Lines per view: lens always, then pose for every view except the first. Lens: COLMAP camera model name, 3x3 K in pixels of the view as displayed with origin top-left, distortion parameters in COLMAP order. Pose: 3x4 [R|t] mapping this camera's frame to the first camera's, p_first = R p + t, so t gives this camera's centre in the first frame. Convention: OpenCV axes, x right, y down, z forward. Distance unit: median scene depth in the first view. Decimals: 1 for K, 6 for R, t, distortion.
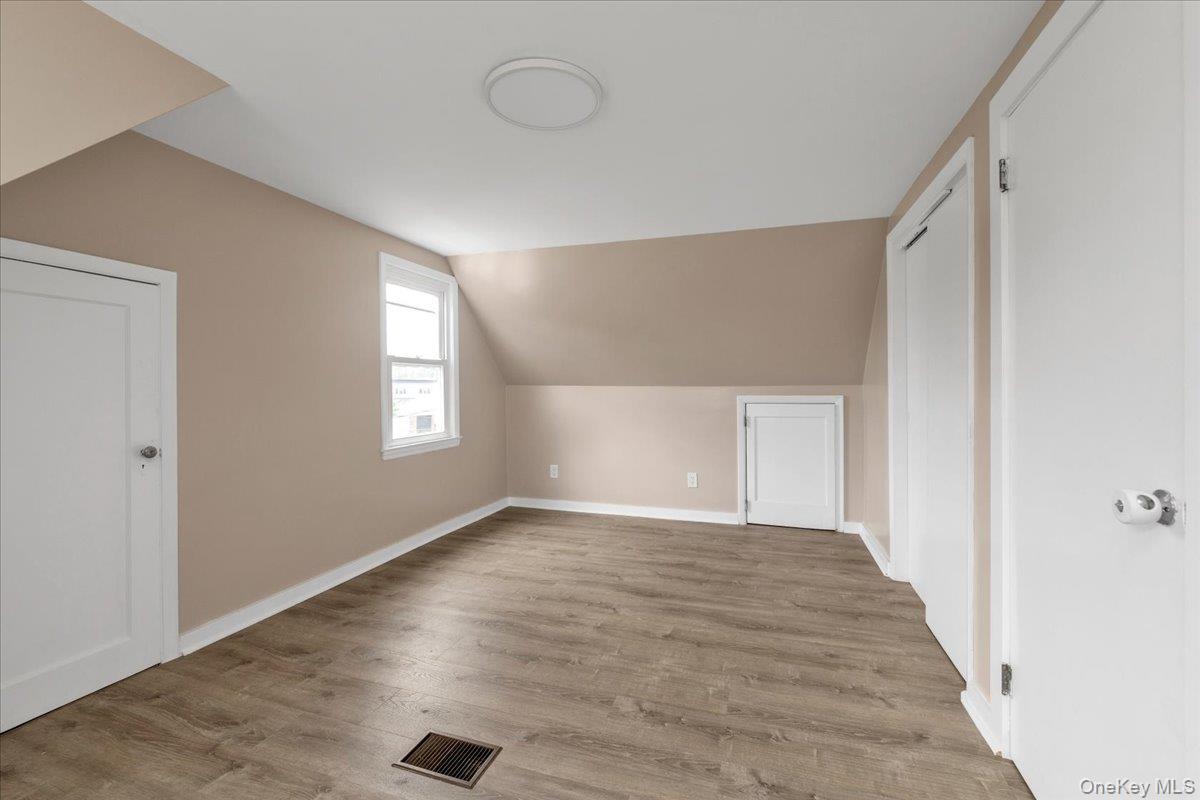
lens RADIAL K [[522.9, 0, 593.7], [0, 522.9, 394.7], [0, 0, 1]] dist [0.000285, 0.000181]
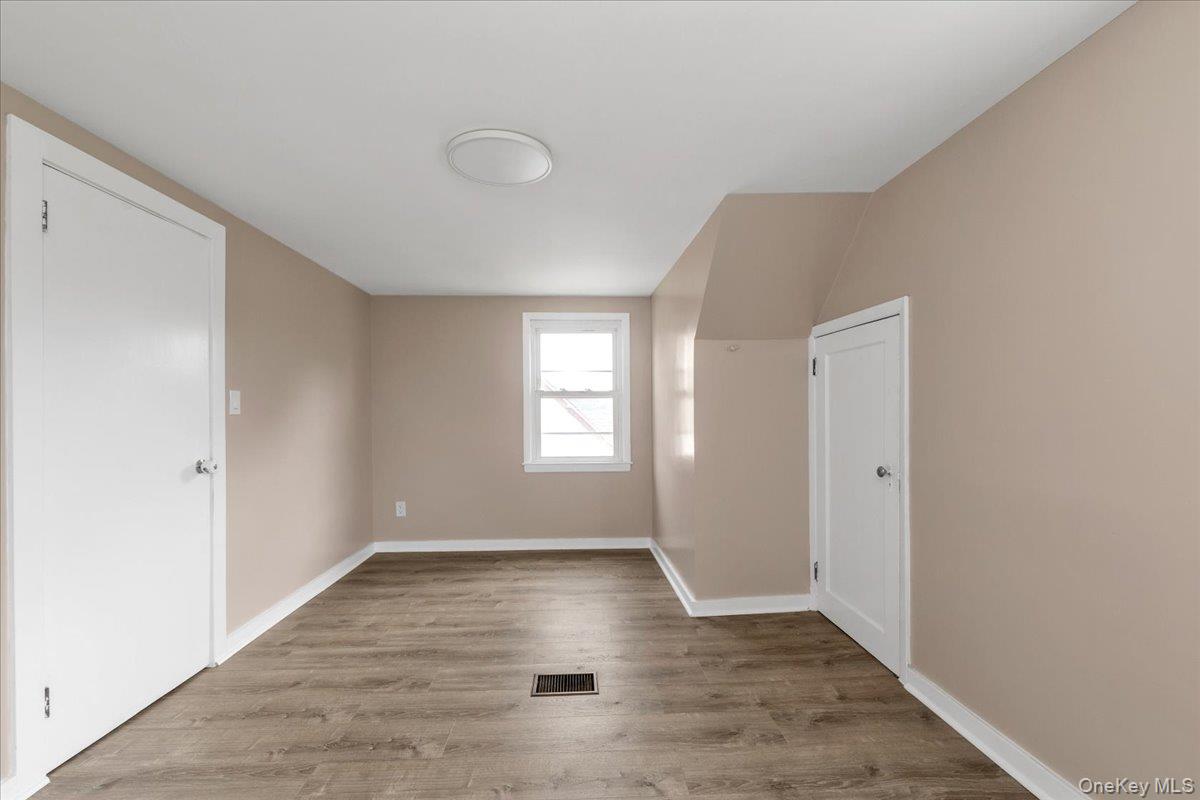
lens RADIAL K [[522.9, 0, 593.7], [0, 522.9, 394.7], [0, 0, 1]] dist [0.000285, 0.000181]
pose [[-0.932943, -0.003765, -0.360006, 0.132607], [0.004079, 0.999771, -0.021024, -0.033583], [0.360002, -0.021083, -0.932713, 2.056330]]
